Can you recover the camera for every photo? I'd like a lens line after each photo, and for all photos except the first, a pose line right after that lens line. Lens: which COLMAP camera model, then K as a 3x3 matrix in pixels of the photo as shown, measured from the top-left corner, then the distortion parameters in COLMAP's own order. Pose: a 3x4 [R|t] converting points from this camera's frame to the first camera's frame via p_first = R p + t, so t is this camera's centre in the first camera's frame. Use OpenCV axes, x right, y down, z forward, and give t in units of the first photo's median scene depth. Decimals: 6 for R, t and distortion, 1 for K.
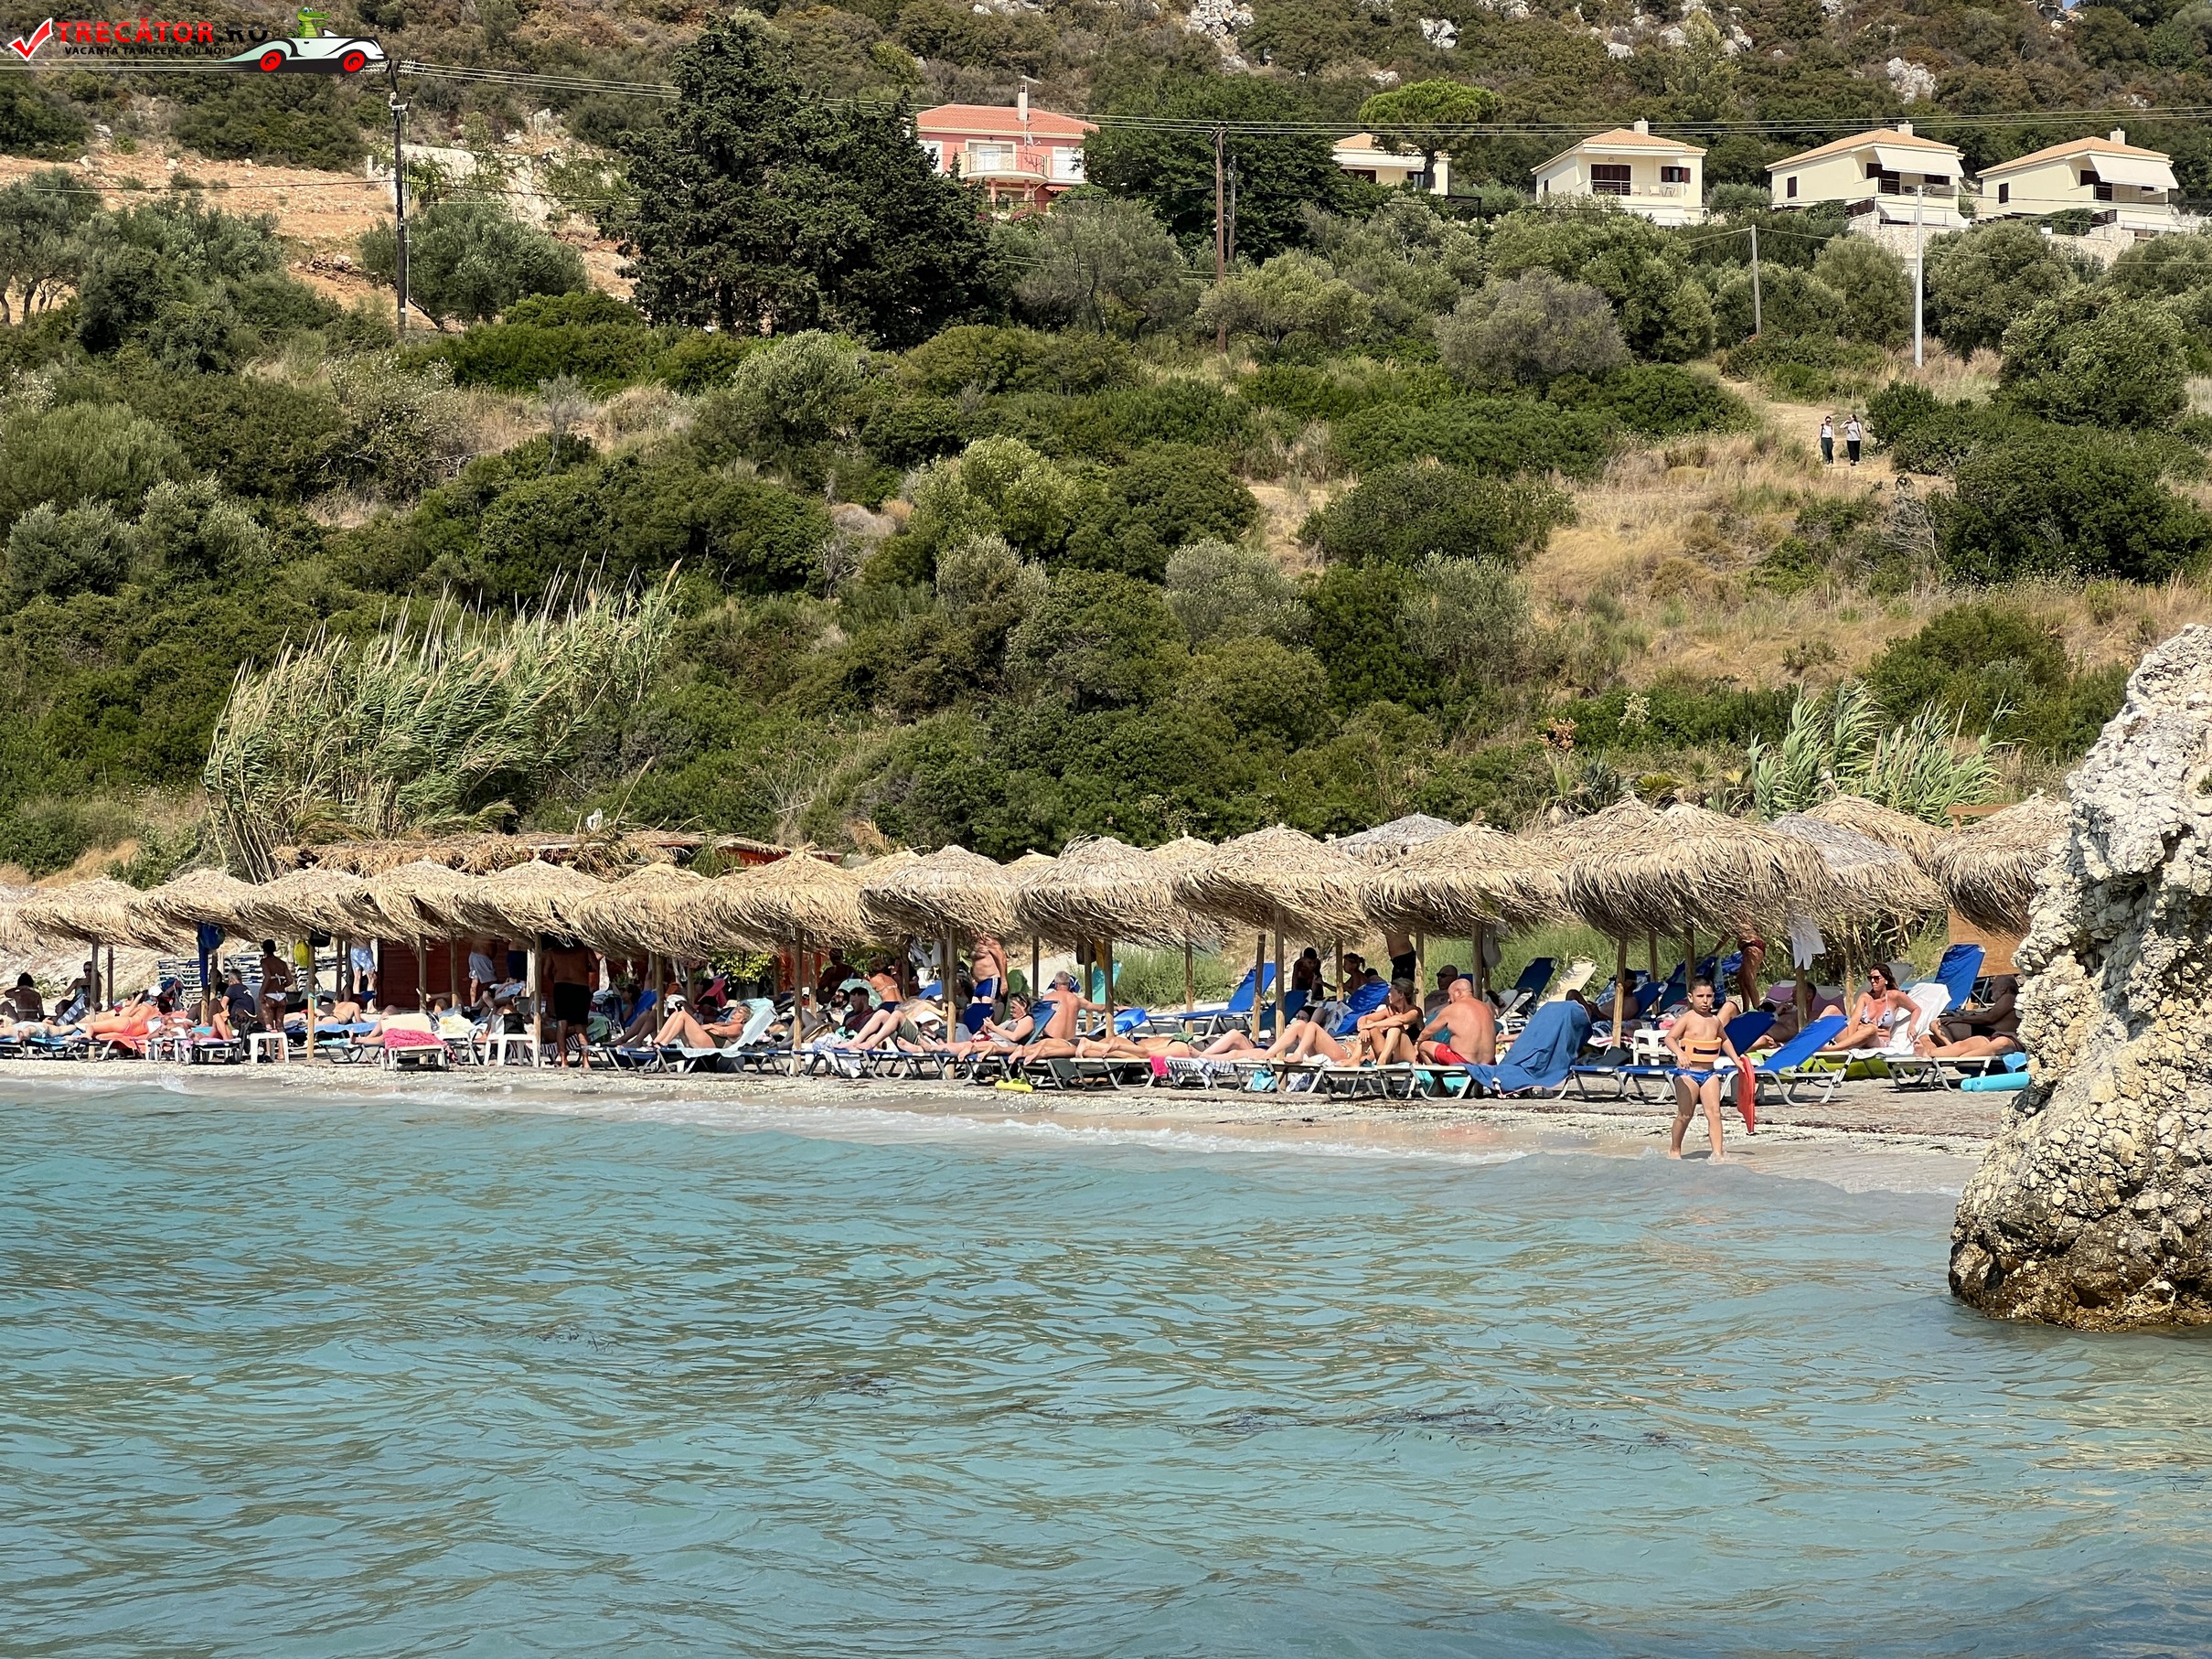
lens RADIAL K [[4895.0, 0, 1097.6], [0, 4895.0, 774.1], [0, 0, 1]] dist [0.191100, 0.000000]
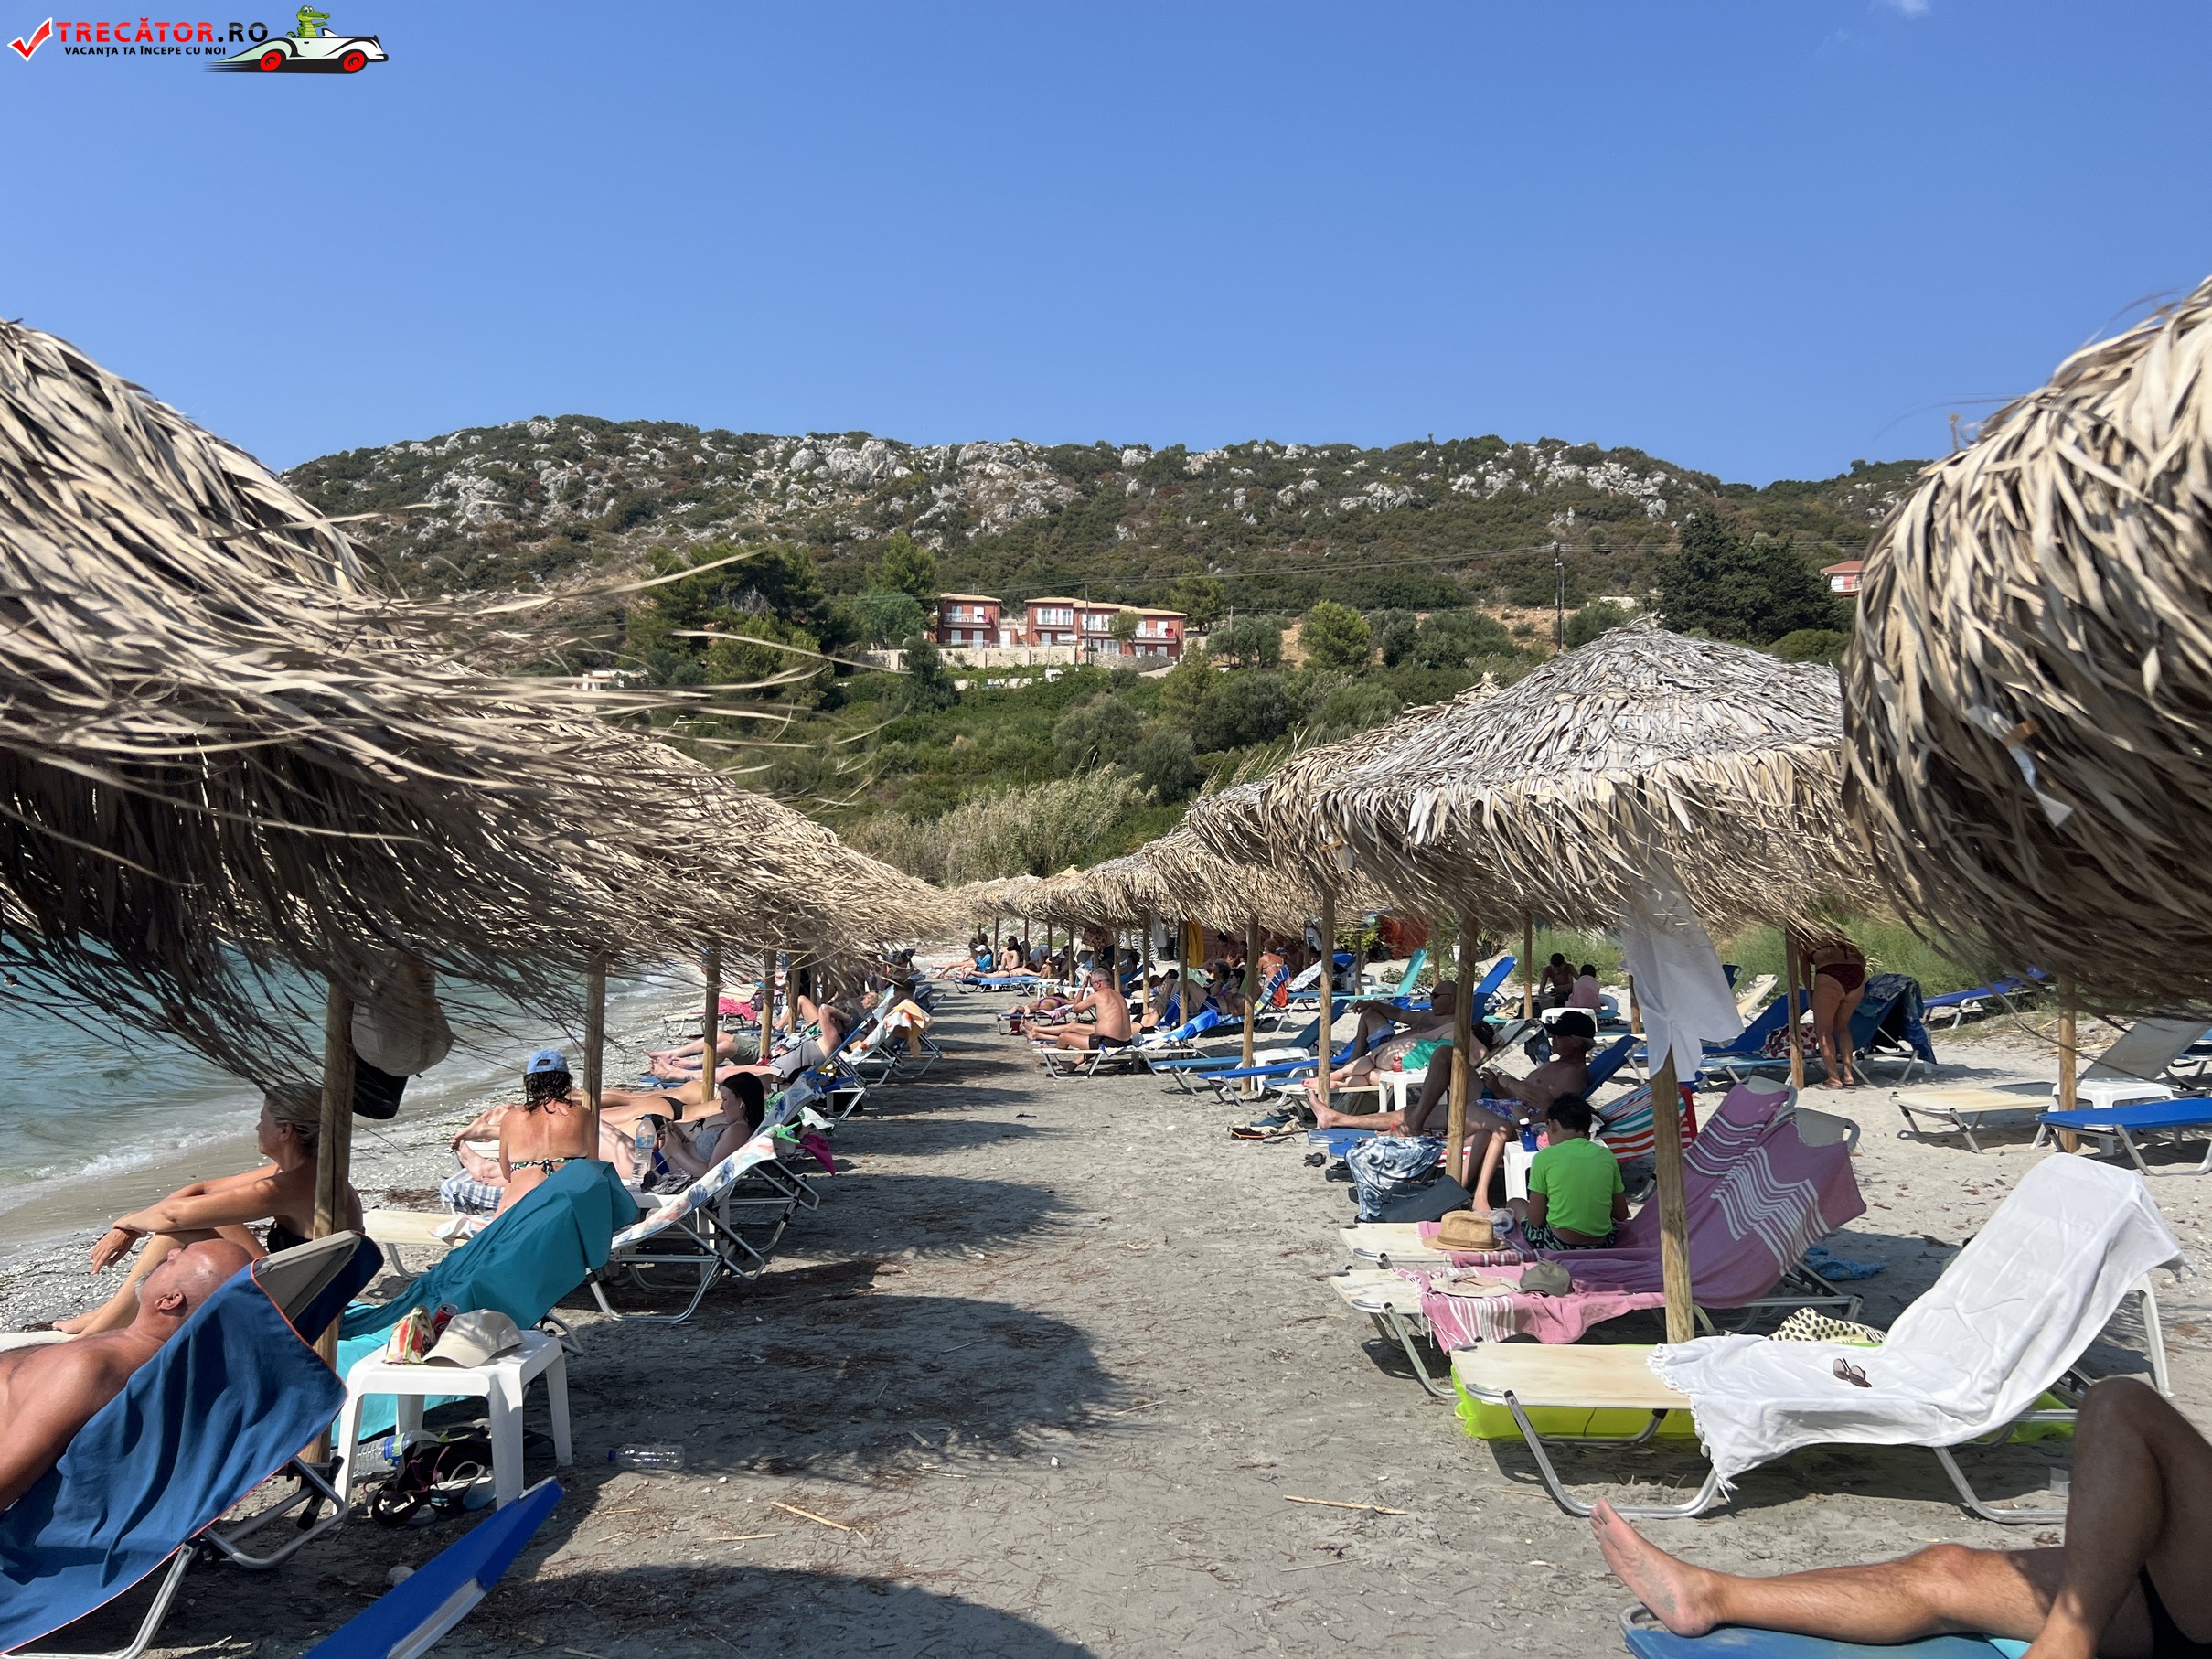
lens RADIAL K [[1648.5, 0, 1098.7], [0, 1648.5, 876.7], [0, 0, 1]] dist [0.058525, -0.080281]
pose [[0.883970, 0.002195, -0.467538, 0.042845], [0.003056, 0.999941, 0.010472, 0.005960], [0.467533, -0.010685, 0.883911, 0.240290]]
